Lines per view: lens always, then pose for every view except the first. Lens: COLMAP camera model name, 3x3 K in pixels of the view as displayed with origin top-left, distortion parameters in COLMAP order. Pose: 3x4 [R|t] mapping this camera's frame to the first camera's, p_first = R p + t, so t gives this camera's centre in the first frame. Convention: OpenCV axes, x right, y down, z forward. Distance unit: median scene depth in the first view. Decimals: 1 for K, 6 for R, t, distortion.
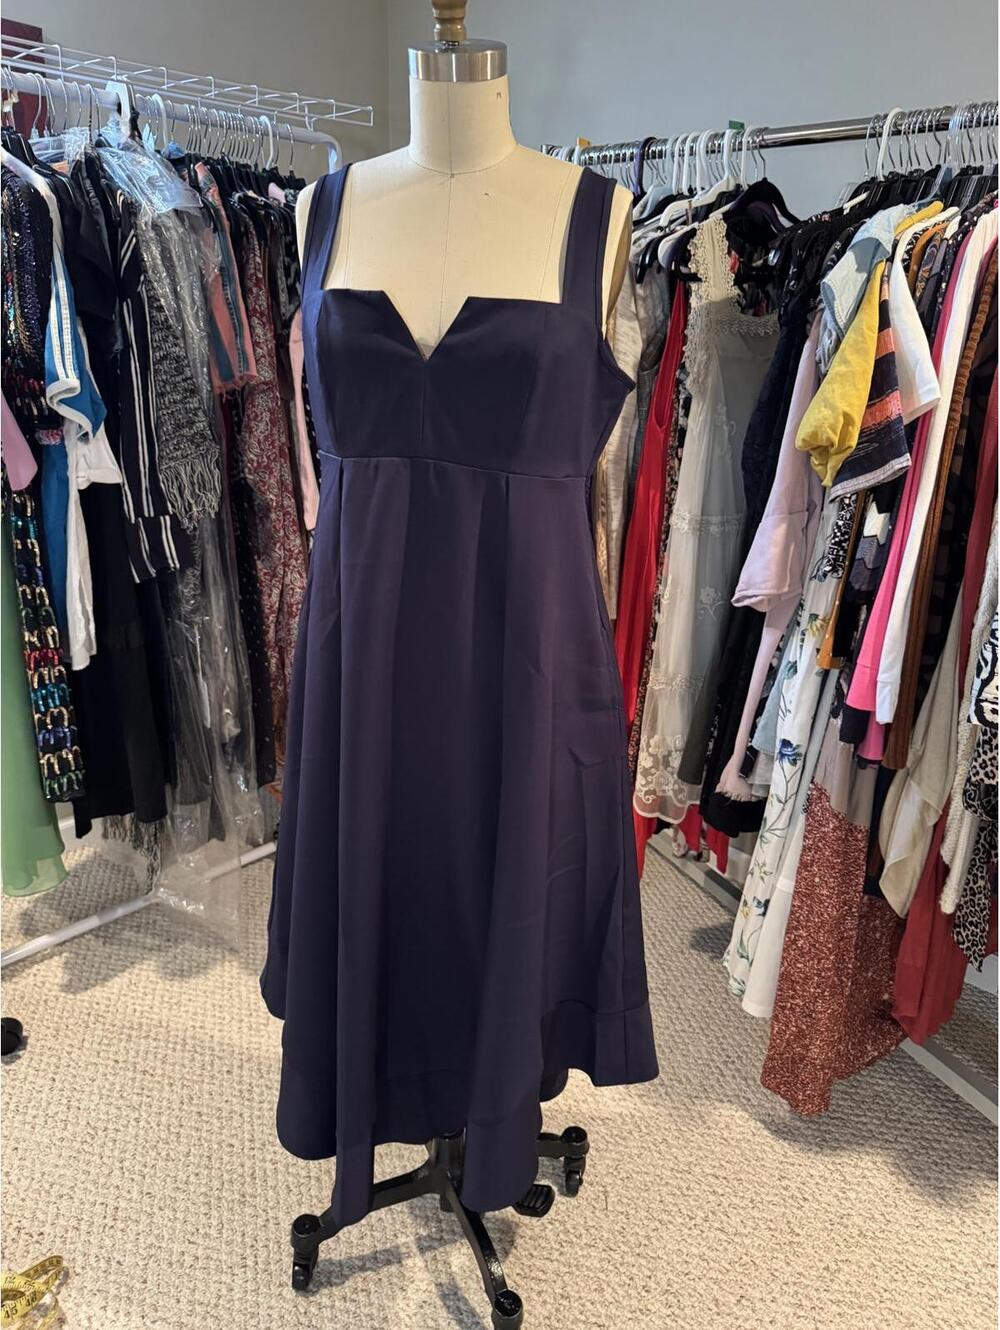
lens RADIAL K [[938.5, 0, 496.8], [0, 938.5, 670.2], [0, 0, 1]] dist [-0.009832, -0.011212]
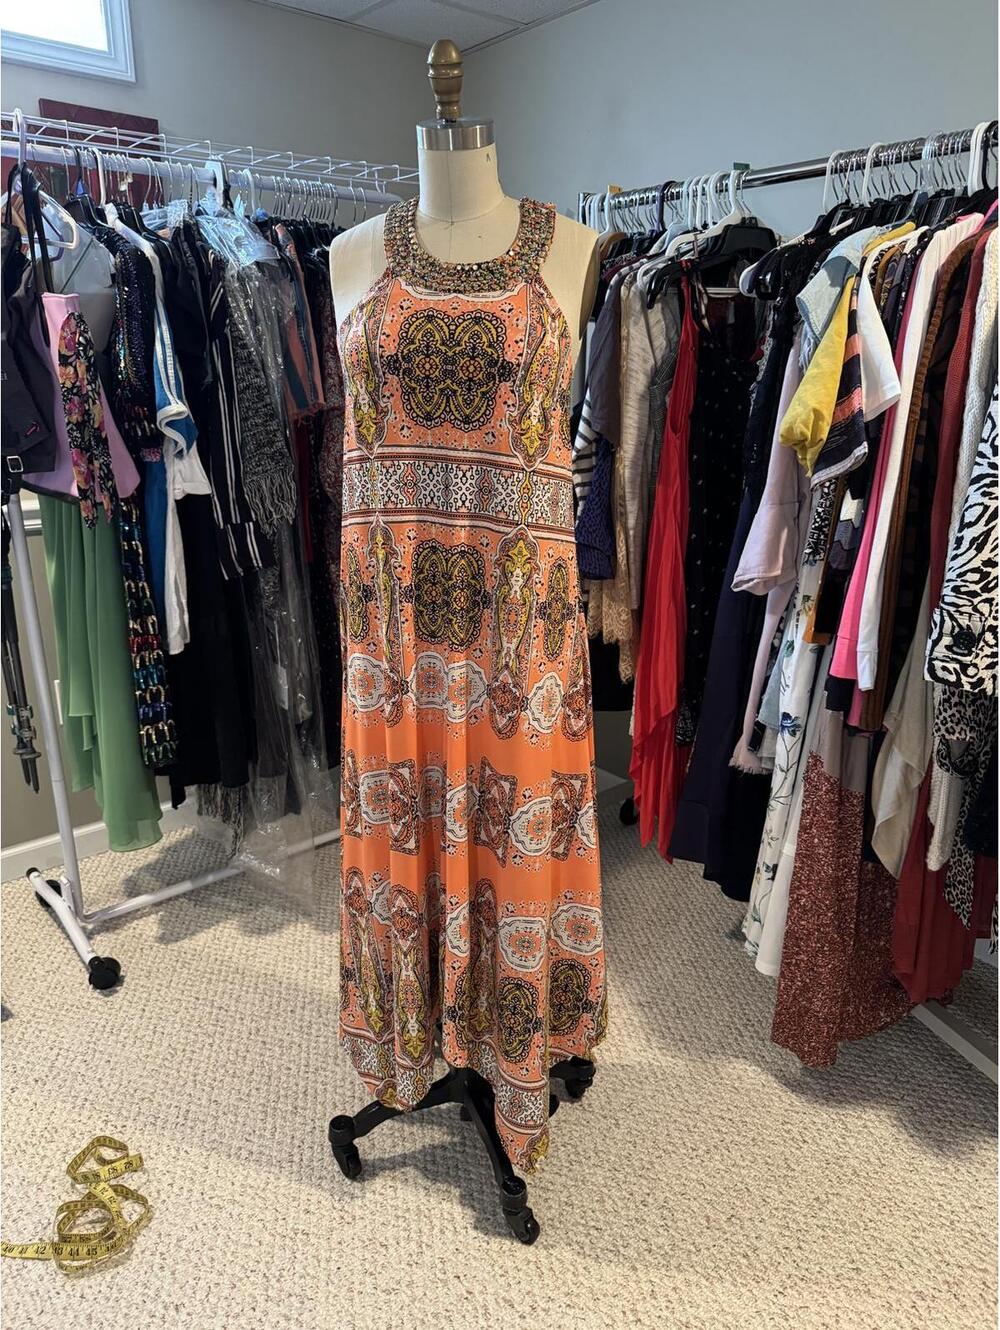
lens RADIAL K [[938.5, 0, 501.3], [0, 938.5, 668.9], [0, 0, 1]] dist [-0.009832, -0.011212]
pose [[0.993296, 0.001177, -0.115590, 0.102005], [-0.006462, 0.998950, -0.045357, 0.072667], [0.115416, 0.045800, 0.992261, -0.119884]]
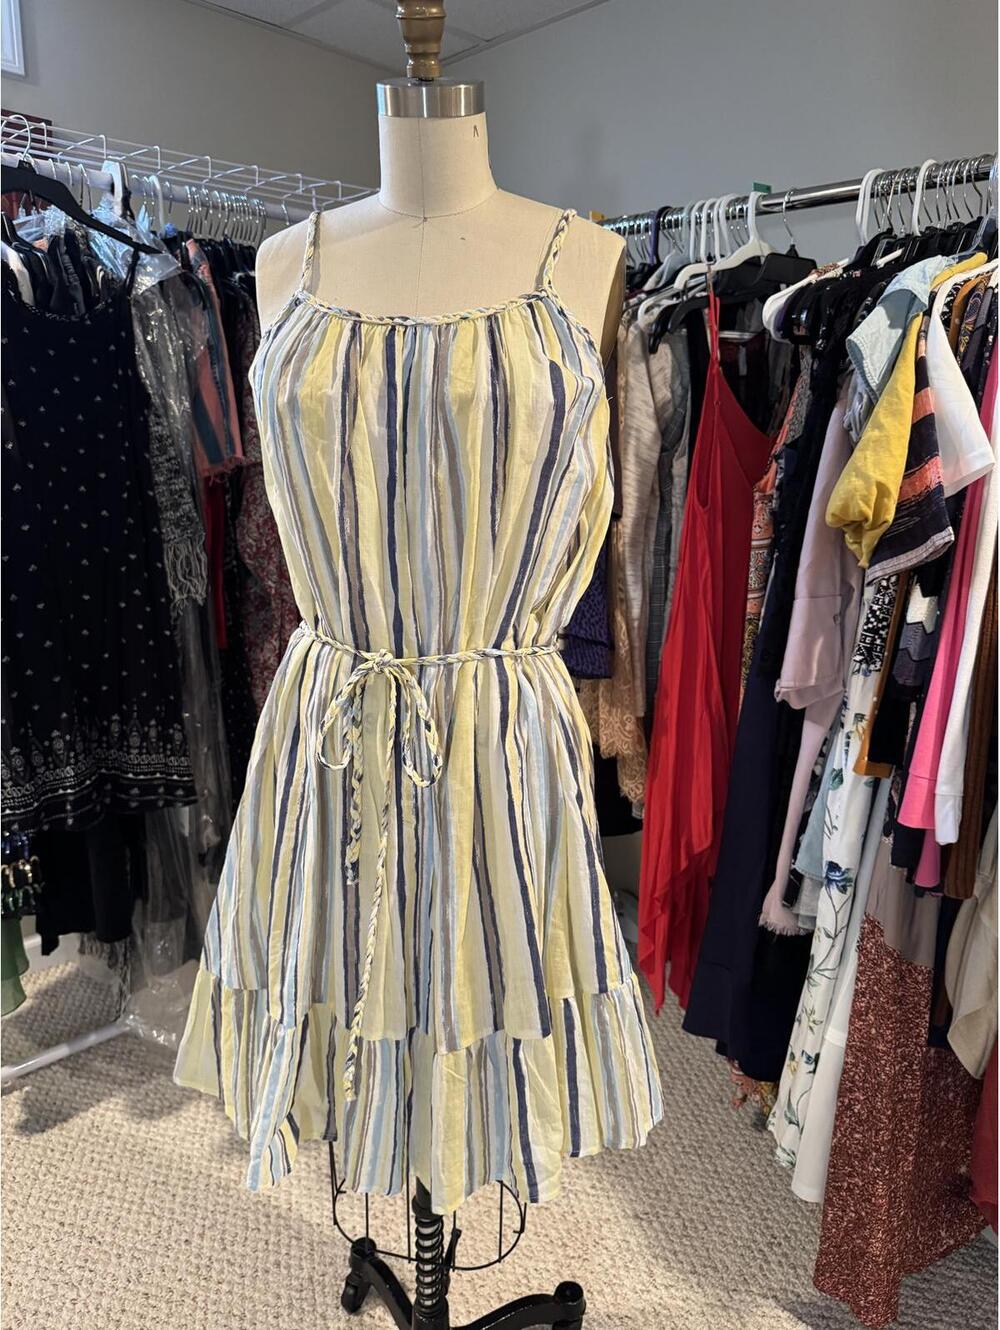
lens RADIAL K [[938.5, 0, 507.5], [0, 938.5, 664.5], [0, 0, 1]] dist [-0.009832, -0.011212]
pose [[0.998964, -0.000179, -0.045511, 0.051891], [-0.004630, 0.994405, -0.105533, -0.011499], [0.045275, 0.105635, 0.993374, 0.112886]]
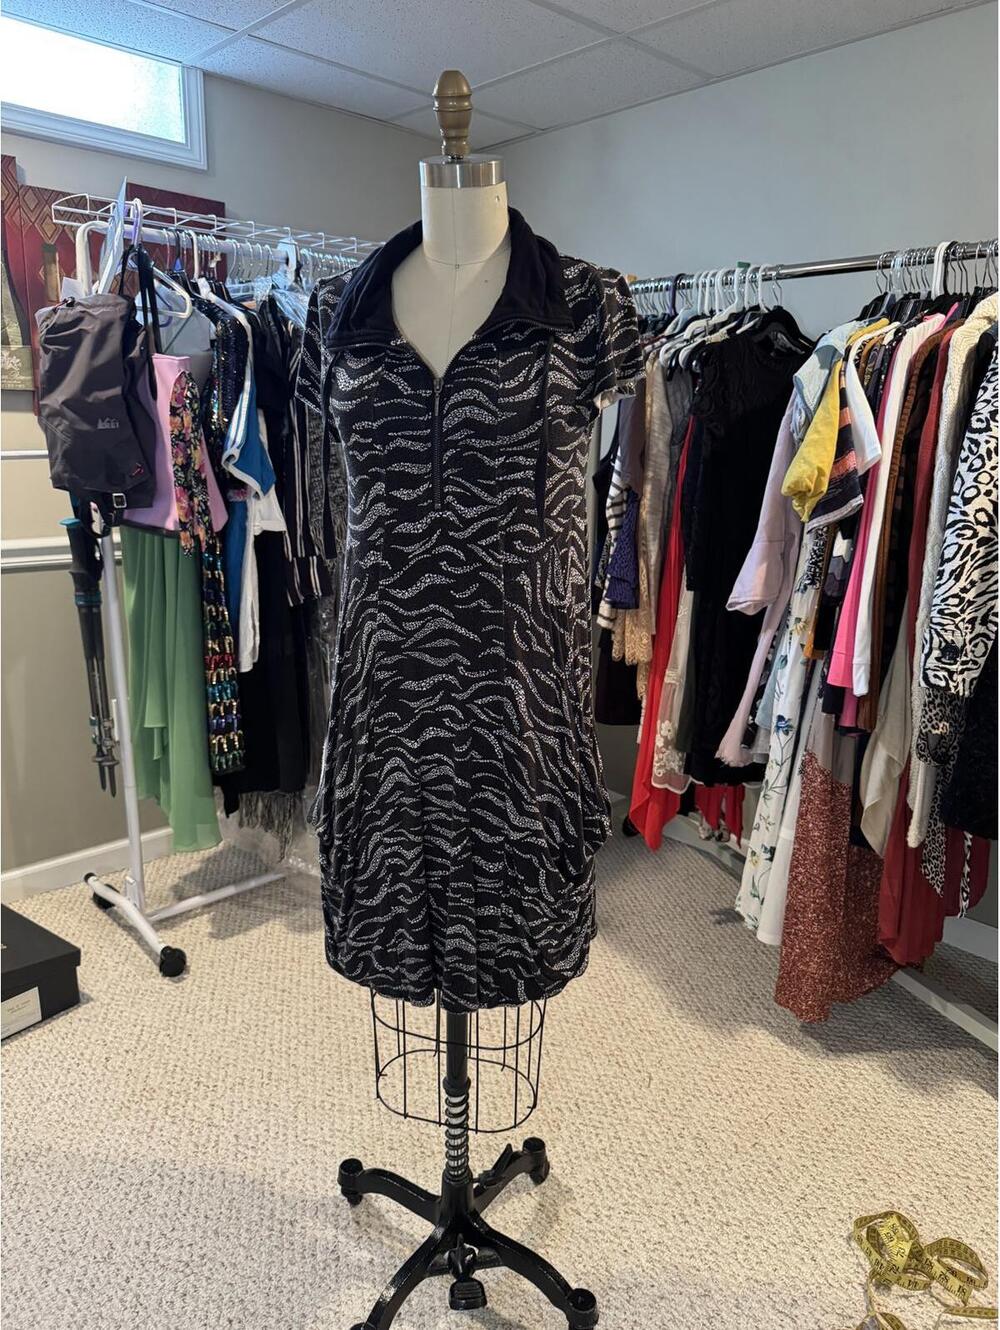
lens RADIAL K [[938.5, 0, 506.2], [0, 938.5, 669.8], [0, 0, 1]] dist [-0.009832, -0.011212]
pose [[0.998212, 0.001472, -0.059758, -0.002617], [-0.007330, 0.995165, -0.097939, 0.130901], [0.059325, 0.098202, 0.993397, -0.302543]]
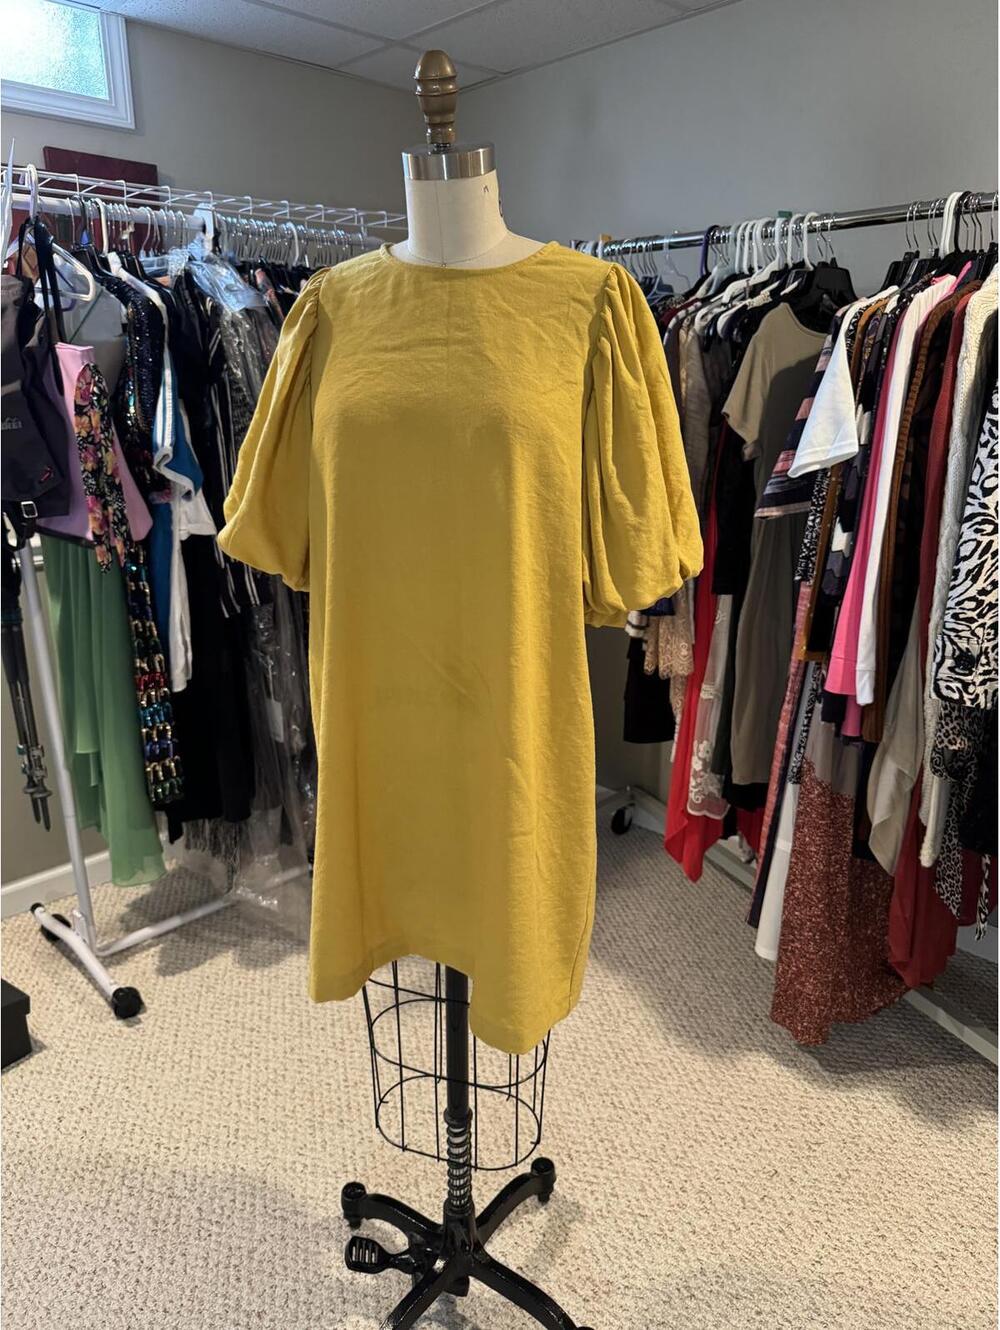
lens RADIAL K [[938.5, 0, 498.6], [0, 938.5, 667.2], [0, 0, 1]] dist [-0.009832, -0.011212]
pose [[0.998262, -0.027538, -0.052106, 0.006265], [0.024554, 0.998069, -0.057062, 0.055025], [0.053576, 0.055683, 0.997010, -0.195731]]
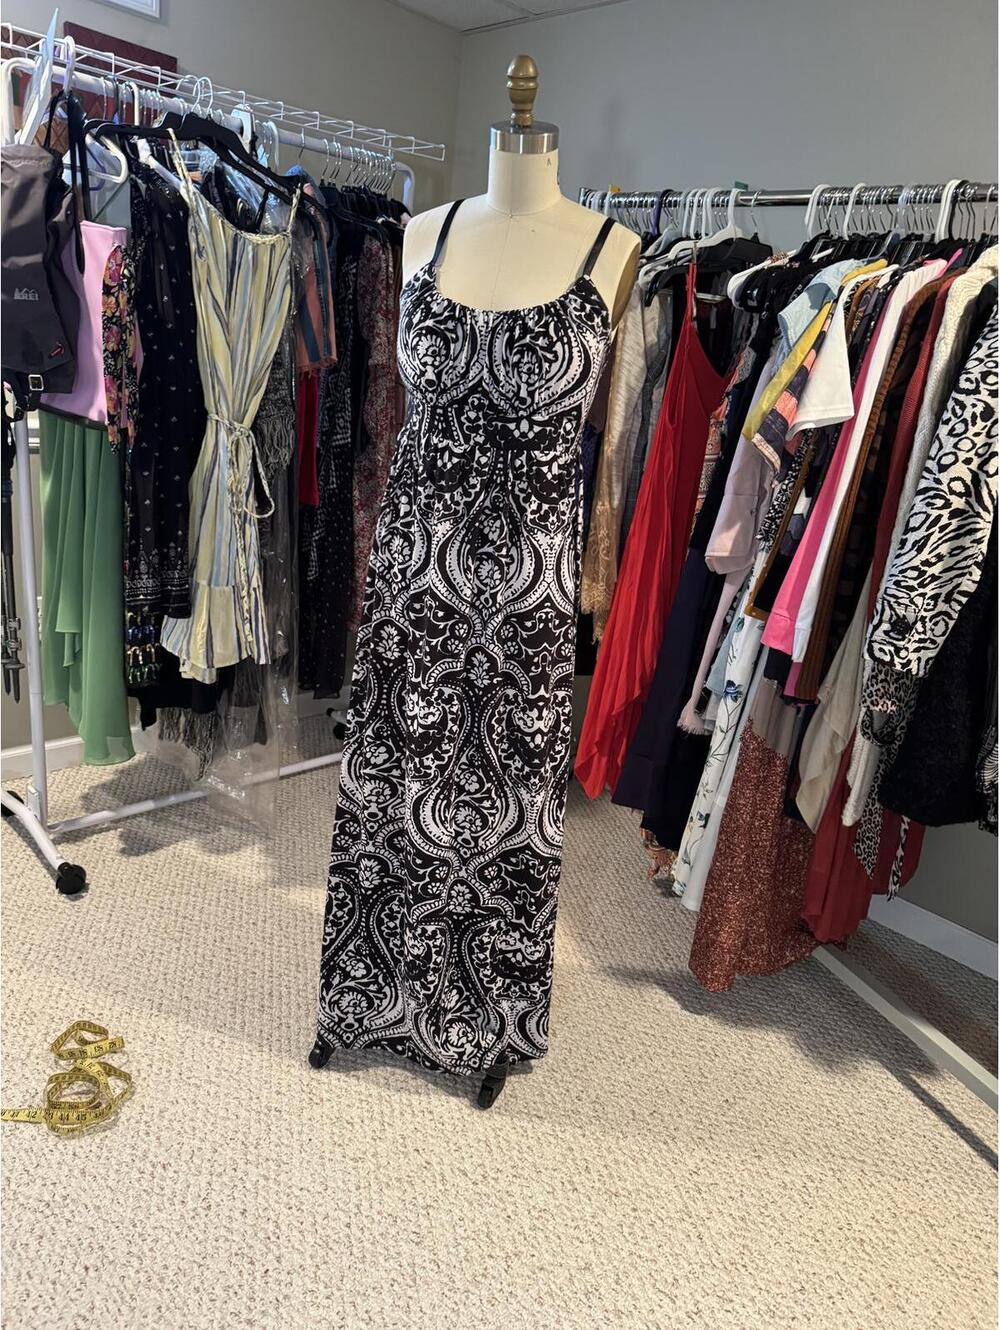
lens RADIAL K [[938.5, 0, 494.9], [0, 938.5, 666.9], [0, 0, 1]] dist [-0.009832, -0.011212]
pose [[0.995897, 0.088439, -0.019185, 0.018434], [-0.088856, 0.995799, -0.022102, 0.106956], [0.017150, 0.023716, 0.999572, -0.229640]]
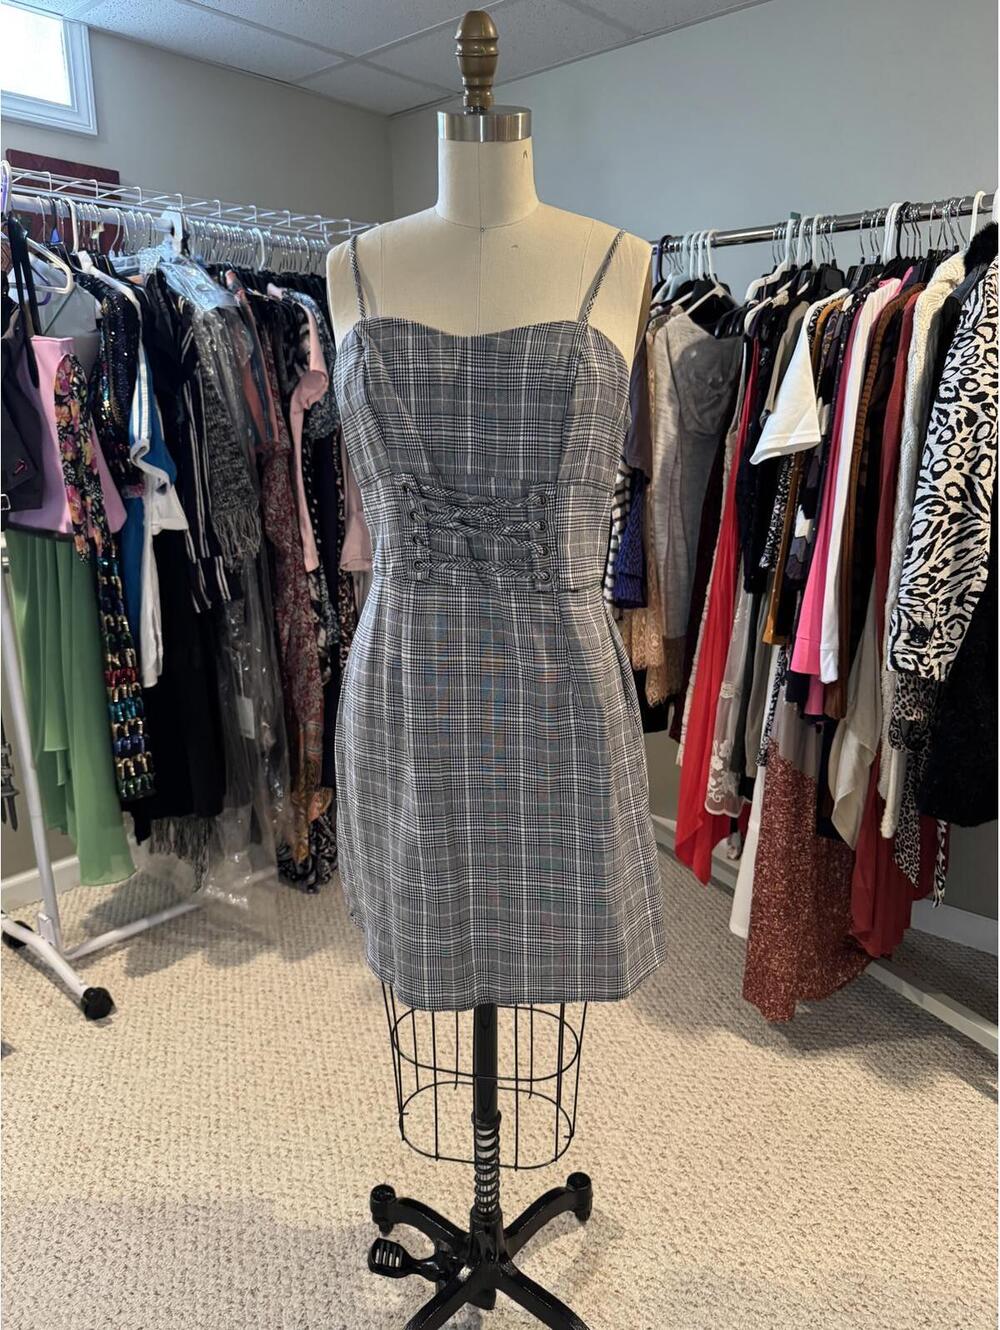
lens RADIAL K [[938.5, 0, 498.4], [0, 938.5, 673.5], [0, 0, 1]] dist [-0.009832, -0.011212]
pose [[0.999070, -0.041017, 0.013329, -0.037358], [0.041926, 0.996135, -0.077181, 0.104485], [-0.010112, 0.077668, 0.996928, -0.223026]]
